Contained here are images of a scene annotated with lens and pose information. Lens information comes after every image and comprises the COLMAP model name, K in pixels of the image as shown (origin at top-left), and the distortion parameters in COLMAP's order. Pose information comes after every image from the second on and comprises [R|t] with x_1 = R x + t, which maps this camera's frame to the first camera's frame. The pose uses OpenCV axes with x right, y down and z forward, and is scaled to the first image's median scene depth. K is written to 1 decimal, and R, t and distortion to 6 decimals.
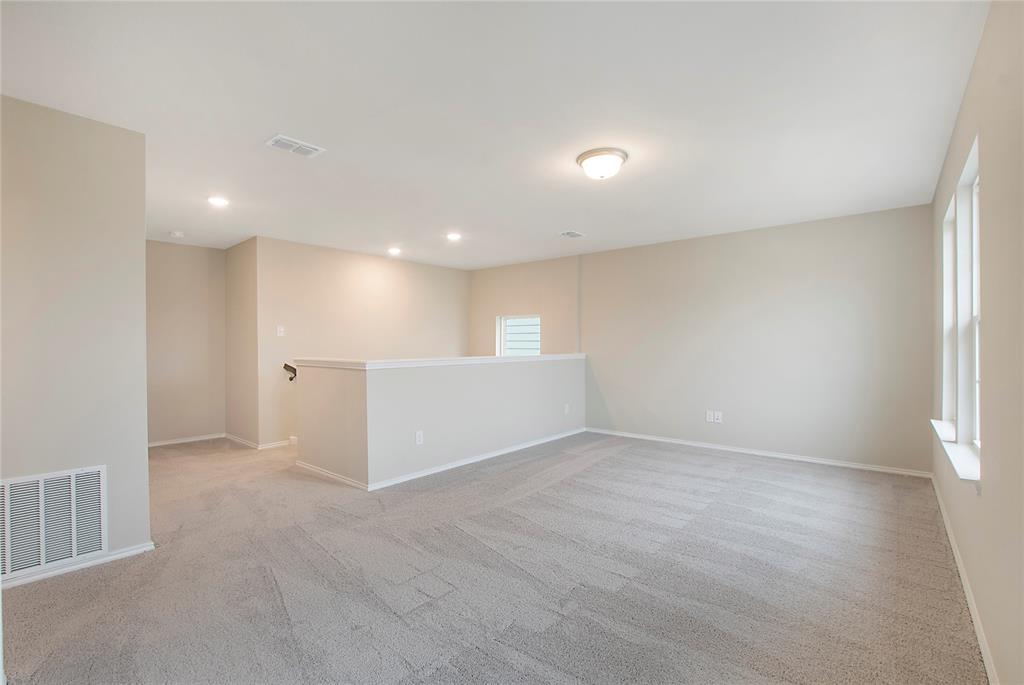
lens RADIAL K [[477.9, 0, 512.0], [0, 477.9, 342.5], [0, 0, 1]] dist [-0.000565, -0.000052]
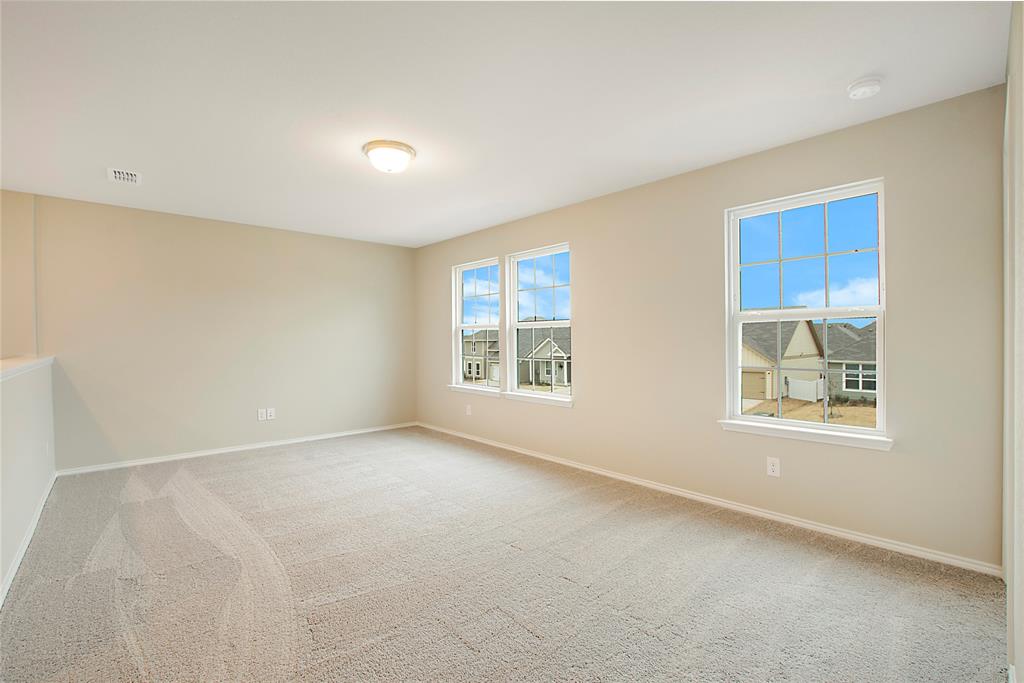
lens RADIAL K [[467.7, 0, 512.0], [0, 467.7, 341.5], [0, 0, 1]] dist [-0.015670, -0.000015]
pose [[0.111290, -0.008669, 0.993750, -0.574748], [-0.000373, 0.999962, 0.008765, -0.001344], [-0.993788, -0.001347, 0.111282, 0.492935]]
